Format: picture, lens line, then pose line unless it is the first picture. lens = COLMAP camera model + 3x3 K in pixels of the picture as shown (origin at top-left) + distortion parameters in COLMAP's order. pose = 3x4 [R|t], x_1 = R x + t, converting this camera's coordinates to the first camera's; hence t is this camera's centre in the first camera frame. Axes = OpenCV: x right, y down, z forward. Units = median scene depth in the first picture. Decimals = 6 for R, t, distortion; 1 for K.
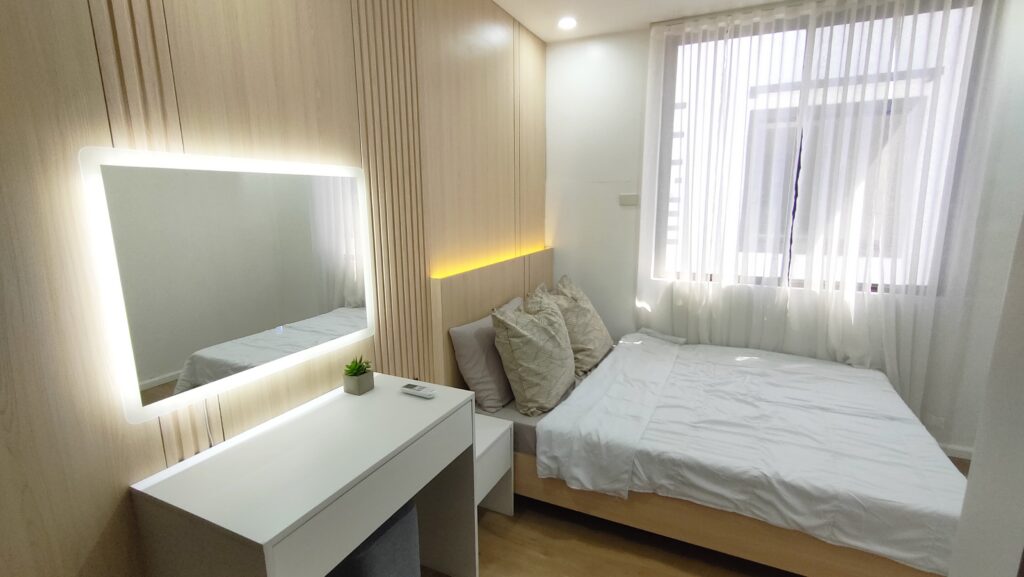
lens RADIAL K [[471.4, 0, 512.5], [0, 471.4, 291.2], [0, 0, 1]] dist [-0.001136, 0.001560]
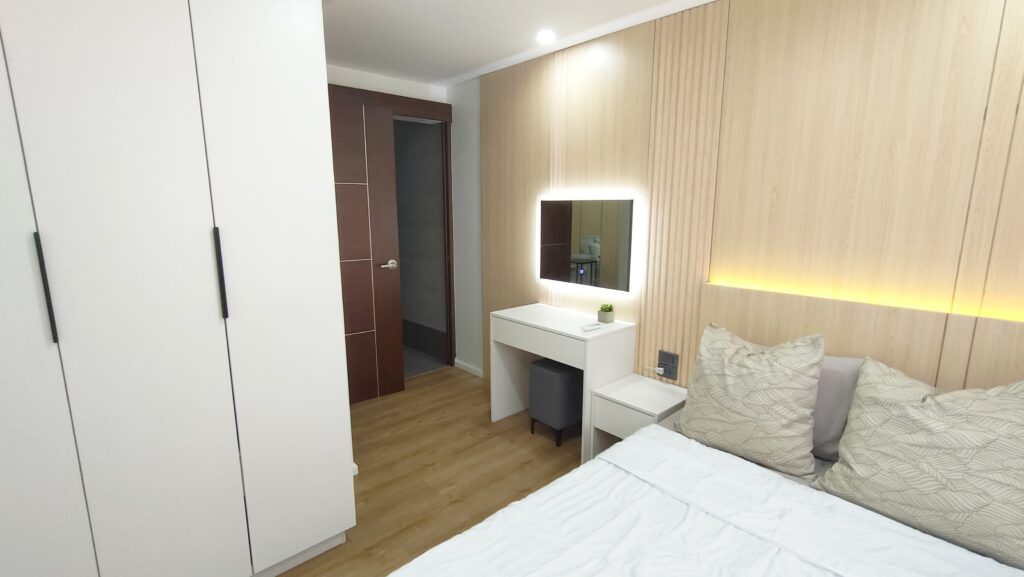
lens RADIAL K [[471.4, 0, 512.5], [0, 471.4, 291.2], [0, 0, 1]] dist [-0.001136, 0.001560]
pose [[-0.378740, 0.174991, -0.908809, 1.405061], [-0.179618, 0.949394, 0.257660, -0.288173], [0.907906, 0.260825, -0.328142, 1.239195]]
